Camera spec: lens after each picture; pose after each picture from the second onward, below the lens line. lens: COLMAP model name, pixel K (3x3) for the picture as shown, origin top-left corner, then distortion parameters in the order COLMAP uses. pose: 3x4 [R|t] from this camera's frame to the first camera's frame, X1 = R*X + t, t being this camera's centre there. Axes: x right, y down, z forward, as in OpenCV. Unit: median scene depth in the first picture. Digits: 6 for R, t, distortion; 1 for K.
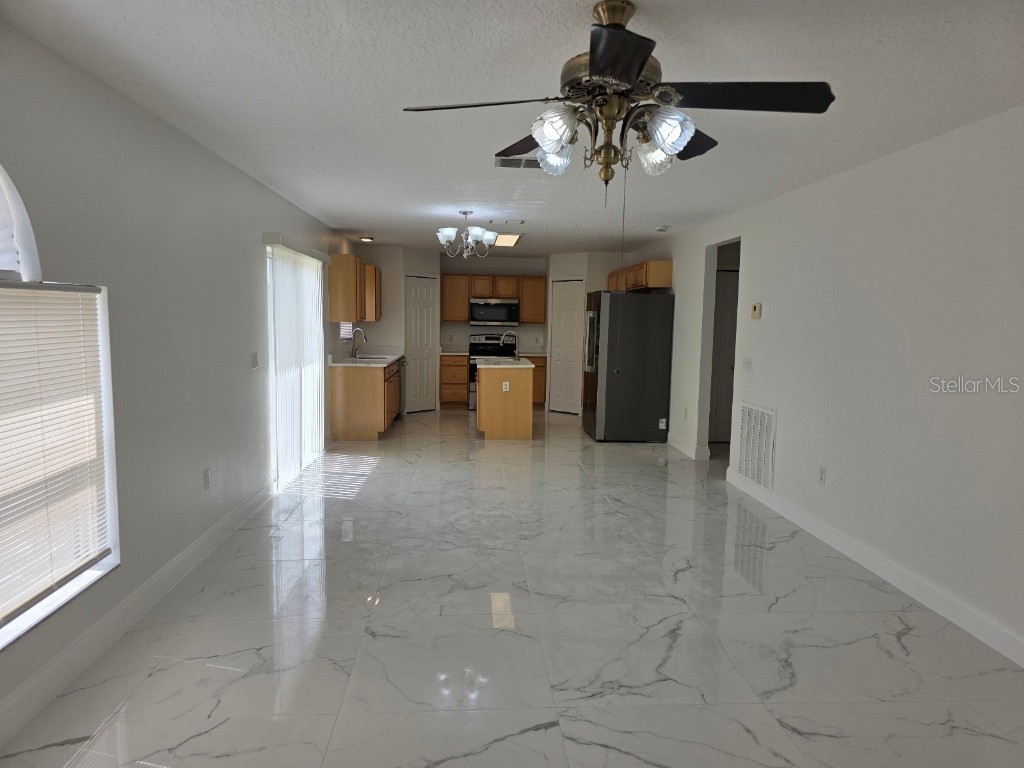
lens RADIAL K [[677.0, 0, 512.0], [0, 677.0, 384.0], [0, 0, 1]] dist [0.207690, -0.001118]
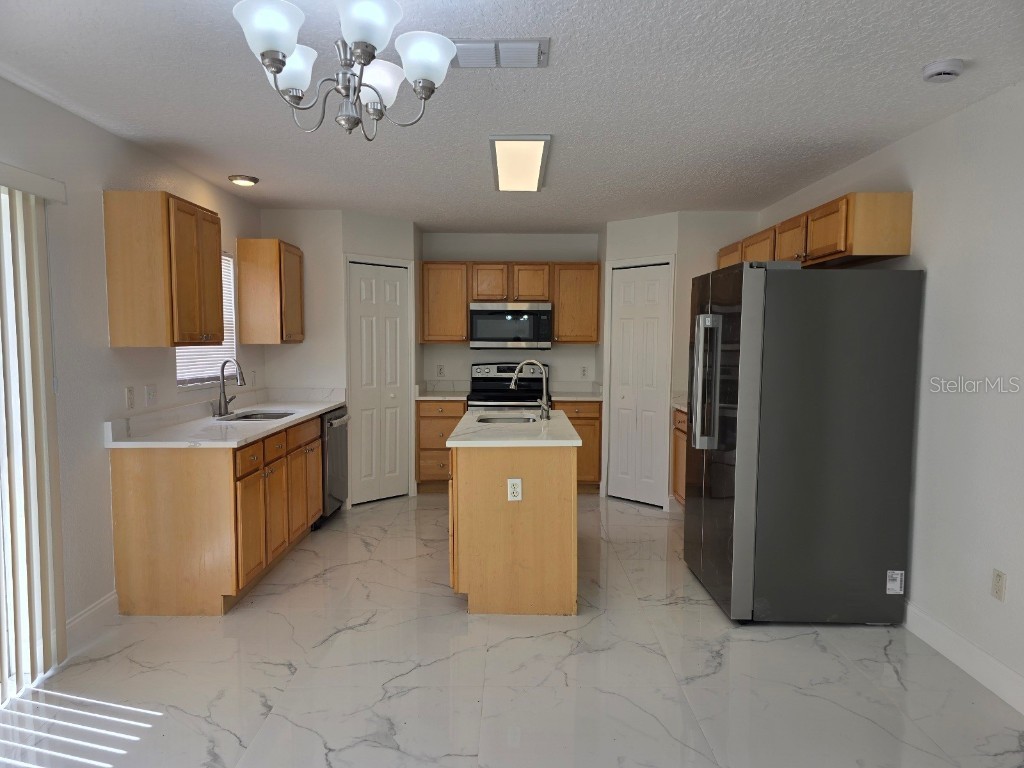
lens RADIAL K [[679.0, 0, 491.1], [0, 679.0, 388.8], [0, 0, 1]] dist [0.031660, -0.000620]
pose [[0.995243, -0.005488, -0.097264, 0.014138], [0.003099, 0.999690, -0.024695, -0.037872], [0.097370, 0.024276, 0.994952, 0.431107]]
